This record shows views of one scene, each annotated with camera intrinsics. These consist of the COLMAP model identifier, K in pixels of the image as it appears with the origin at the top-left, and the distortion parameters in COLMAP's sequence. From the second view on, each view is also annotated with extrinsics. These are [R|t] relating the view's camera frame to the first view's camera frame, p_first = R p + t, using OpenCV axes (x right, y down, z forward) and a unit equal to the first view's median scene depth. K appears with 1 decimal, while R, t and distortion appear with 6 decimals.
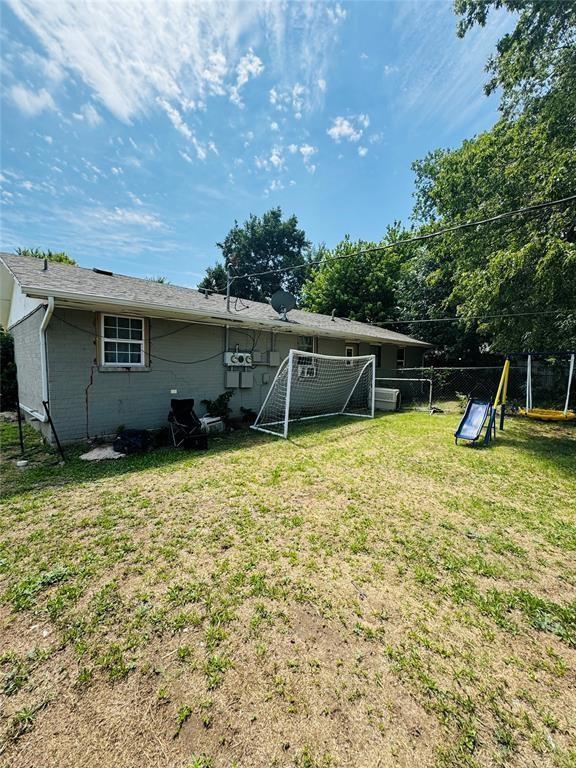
lens RADIAL K [[308.2, 0, 286.1], [0, 308.2, 376.5], [0, 0, 1]] dist [0.001697, 0.001248]
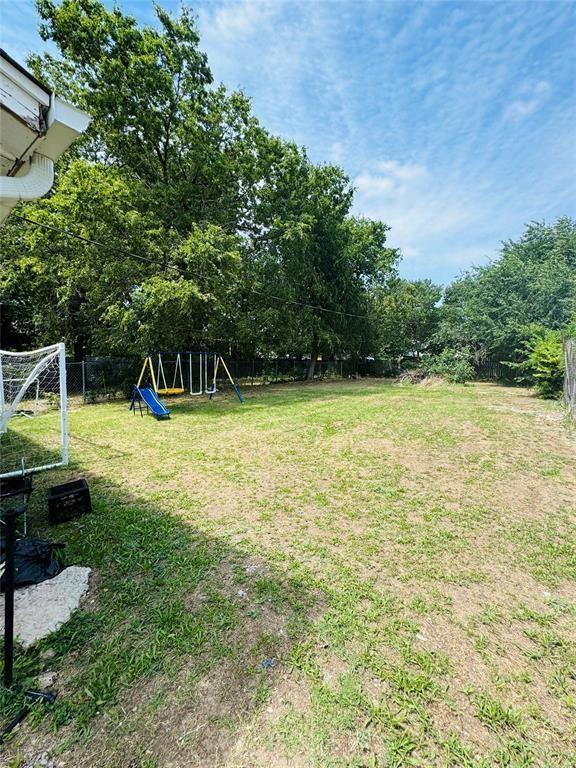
lens RADIAL K [[308.2, 0, 286.1], [0, 308.2, 376.5], [0, 0, 1]] dist [0.001697, 0.001248]
pose [[-0.121873, -0.063184, 0.990533, -1.605082], [0.036709, 0.997002, 0.068113, -0.073957], [-0.991867, 0.044662, -0.119188, 1.166828]]
